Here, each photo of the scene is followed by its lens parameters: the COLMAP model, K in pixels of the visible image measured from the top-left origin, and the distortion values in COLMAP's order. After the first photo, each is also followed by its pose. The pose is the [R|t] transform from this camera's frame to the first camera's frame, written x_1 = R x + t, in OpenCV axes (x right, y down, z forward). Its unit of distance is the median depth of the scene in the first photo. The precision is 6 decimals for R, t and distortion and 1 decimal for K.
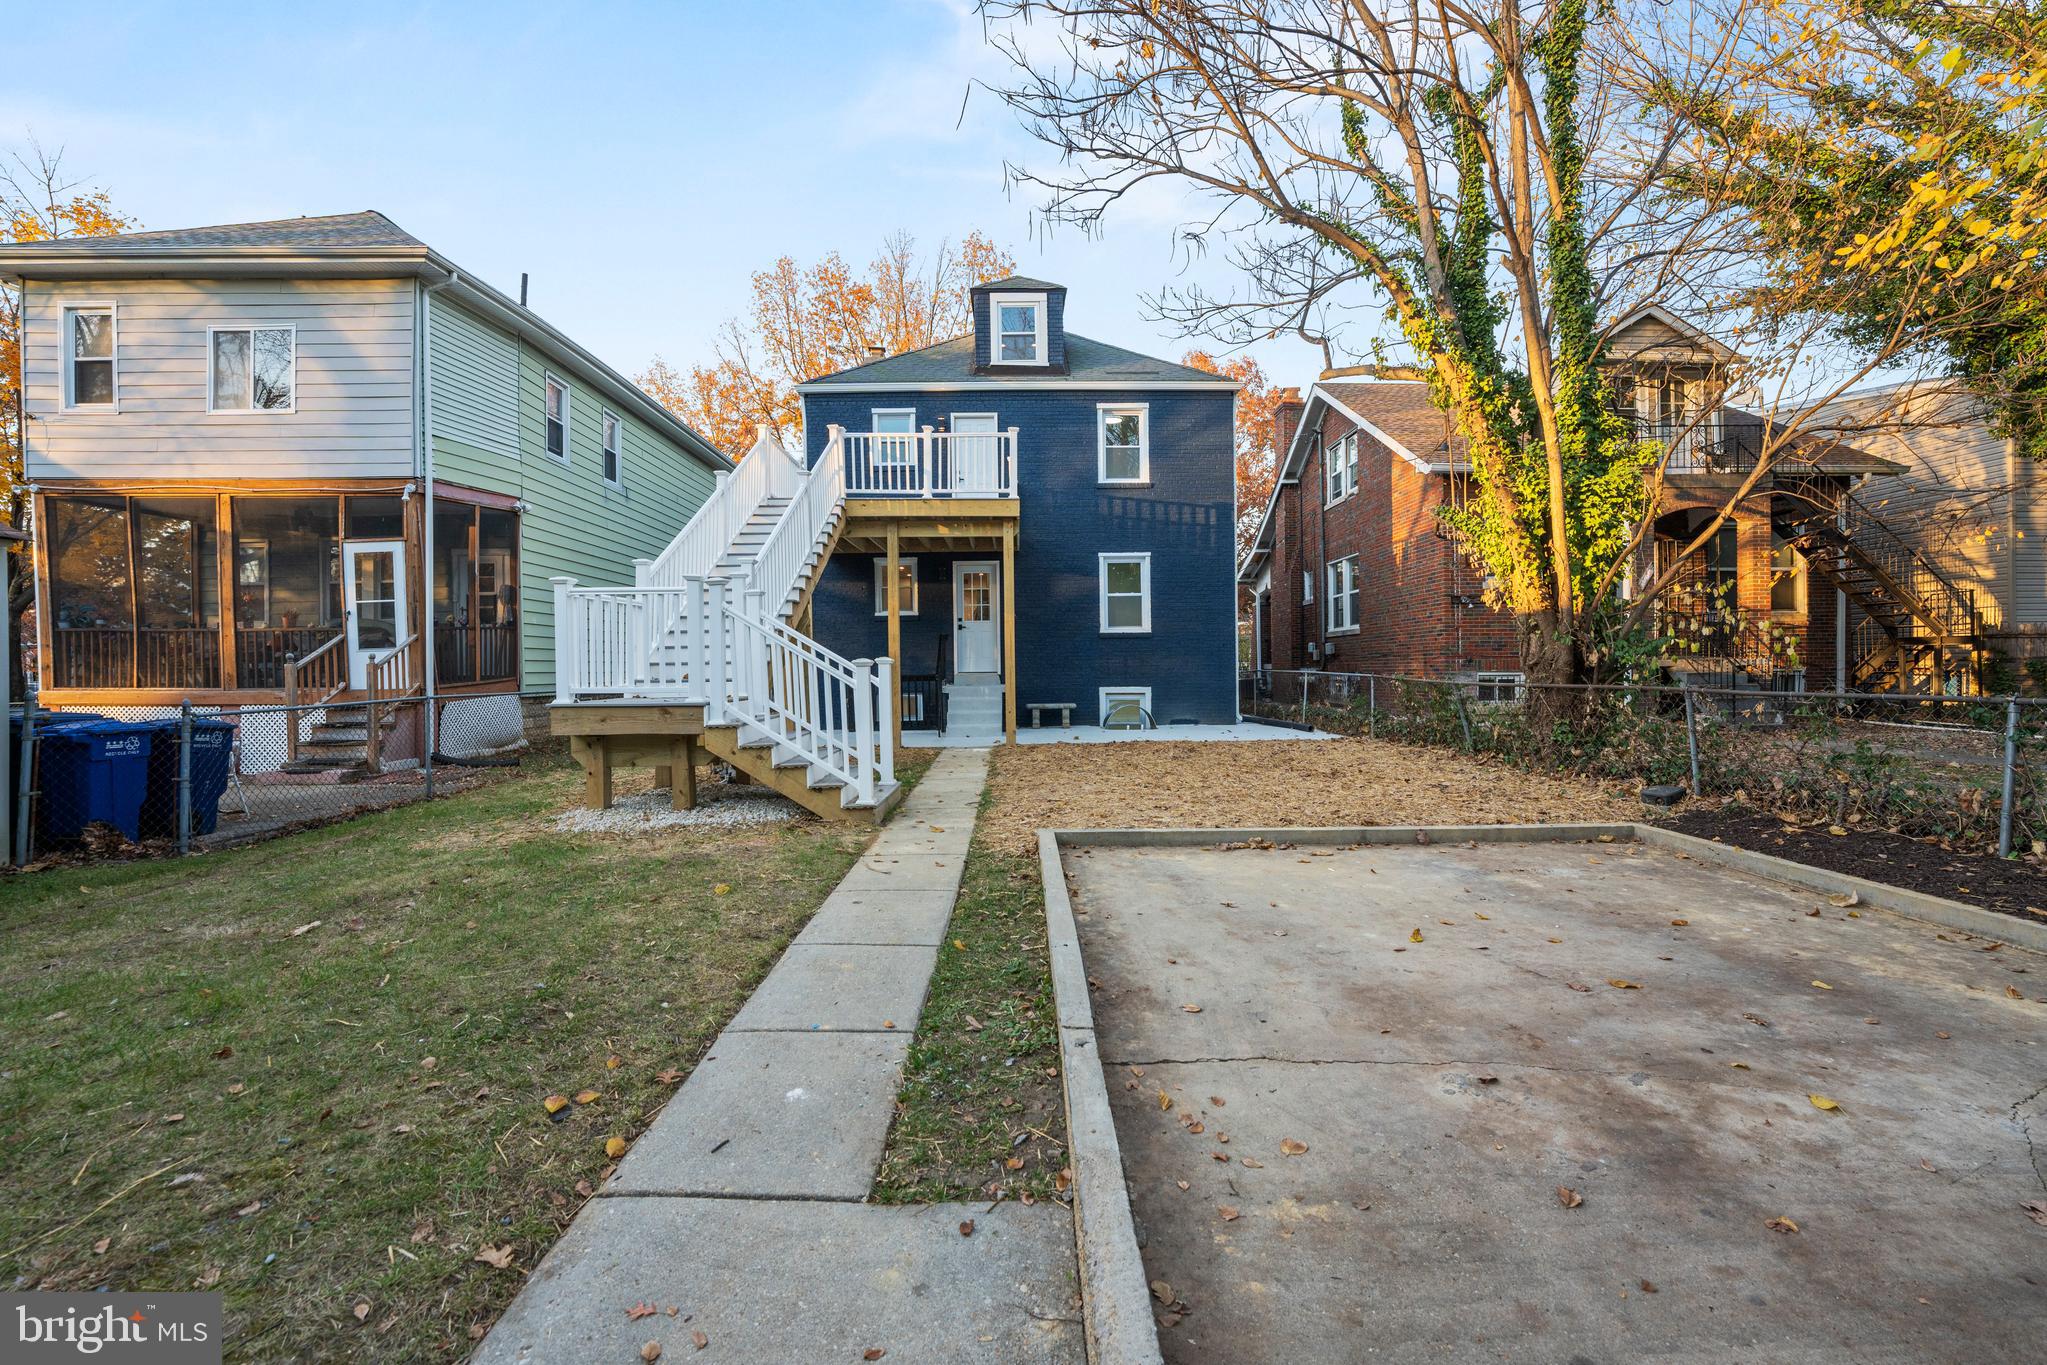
lens RADIAL K [[851.4, 0, 1022.9], [0, 851.4, 658.6], [0, 0, 1]] dist [-0.027001, 0.002246]
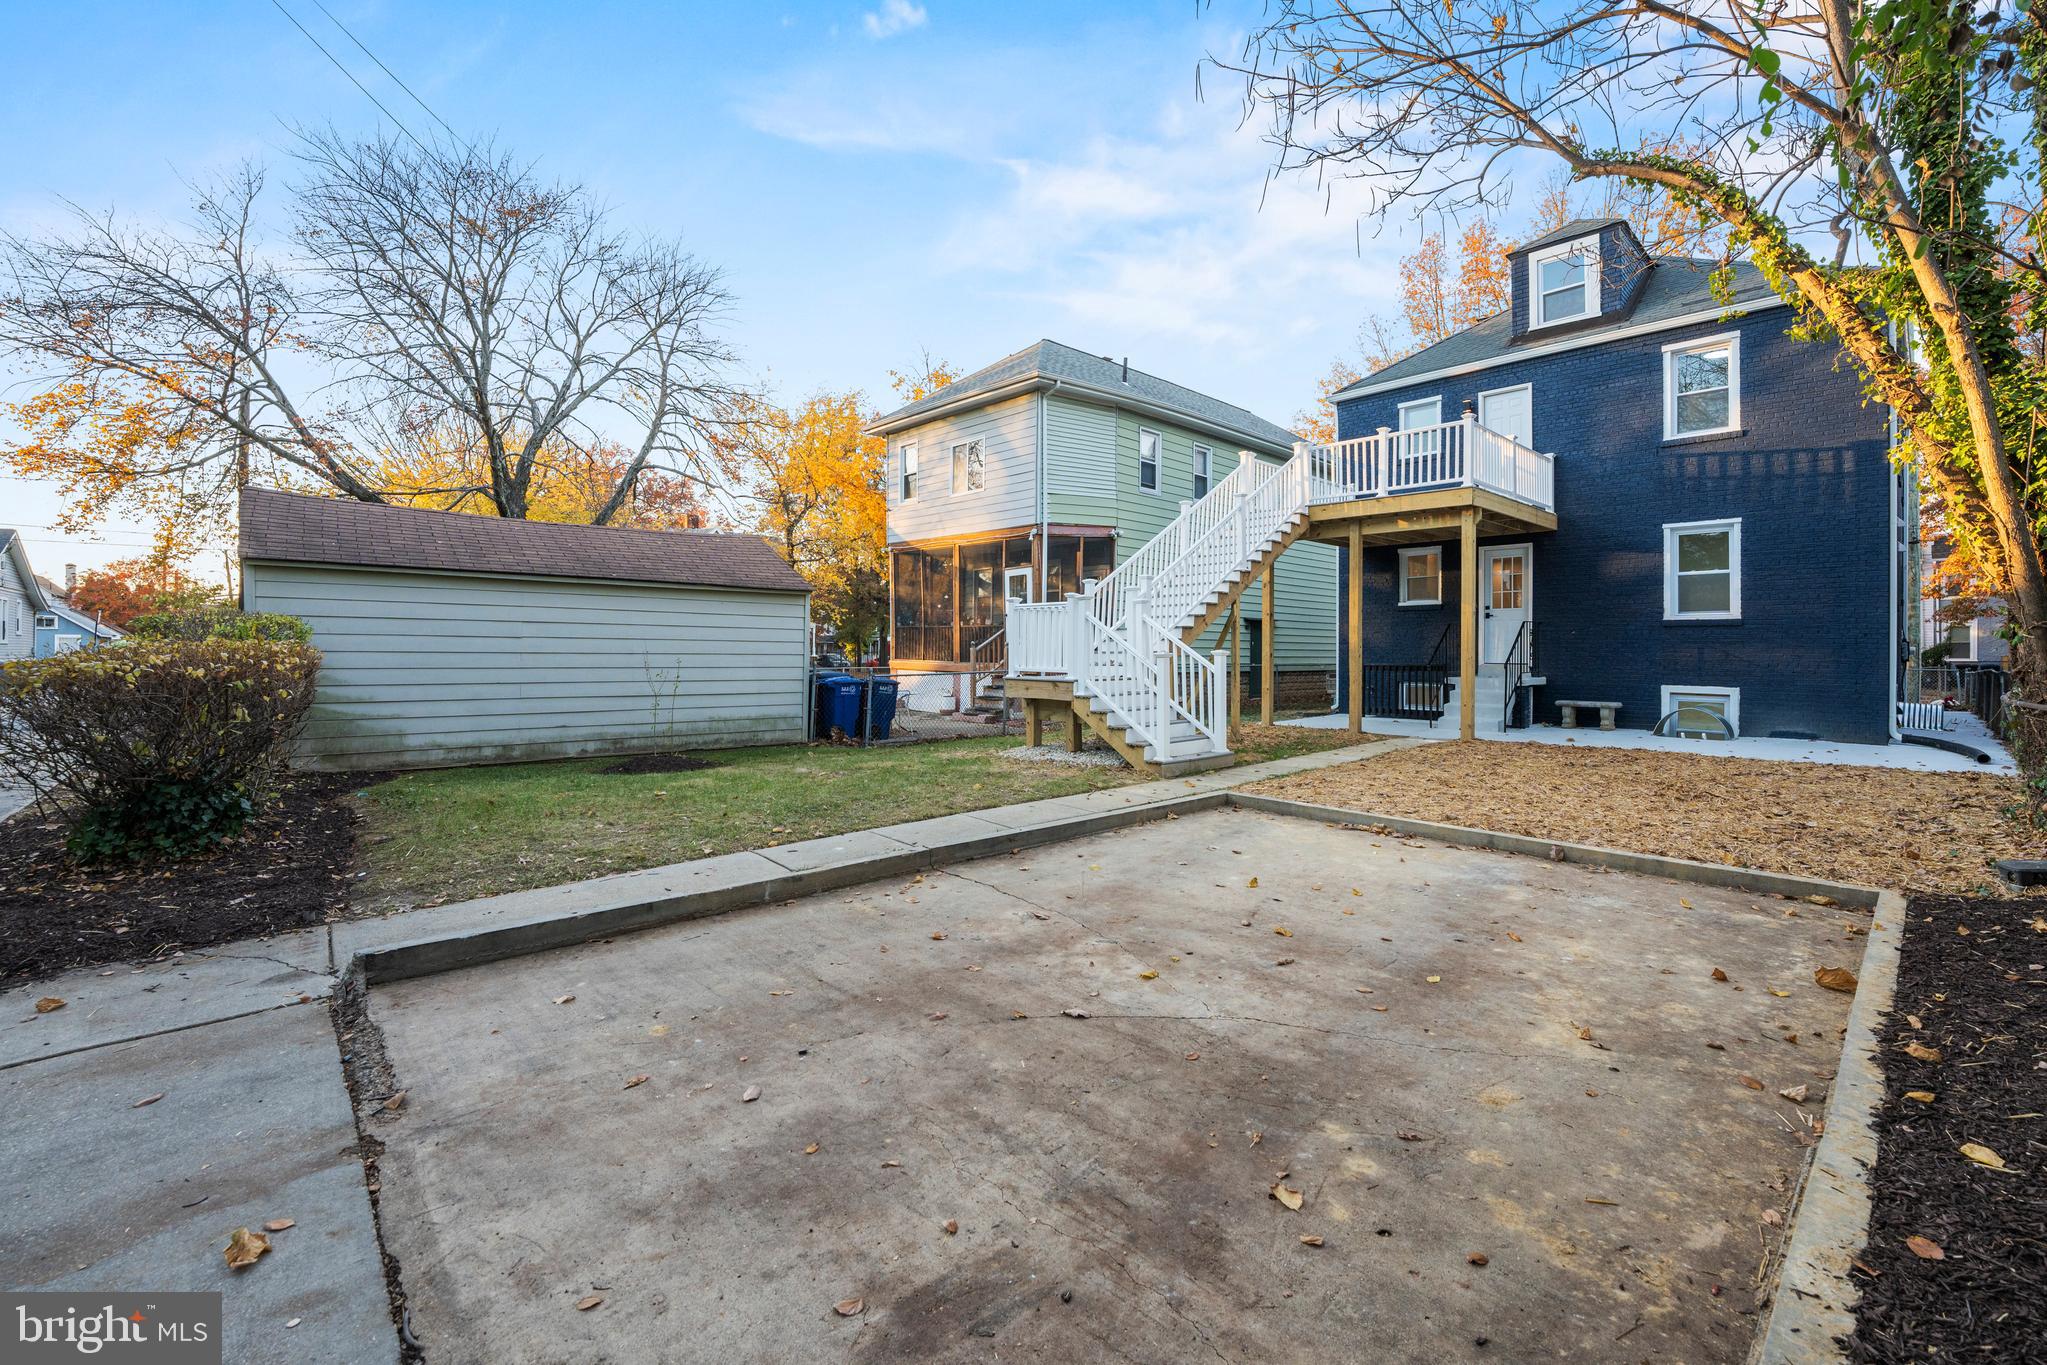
lens RADIAL K [[851.4, 0, 1017.3], [0, 851.4, 648.6], [0, 0, 1]] dist [-0.027001, 0.002246]
pose [[0.662560, 0.012530, -0.748904, 0.327094], [-0.005104, 0.999912, 0.012215, -0.010002], [0.748991, -0.004271, 0.662566, -0.028673]]
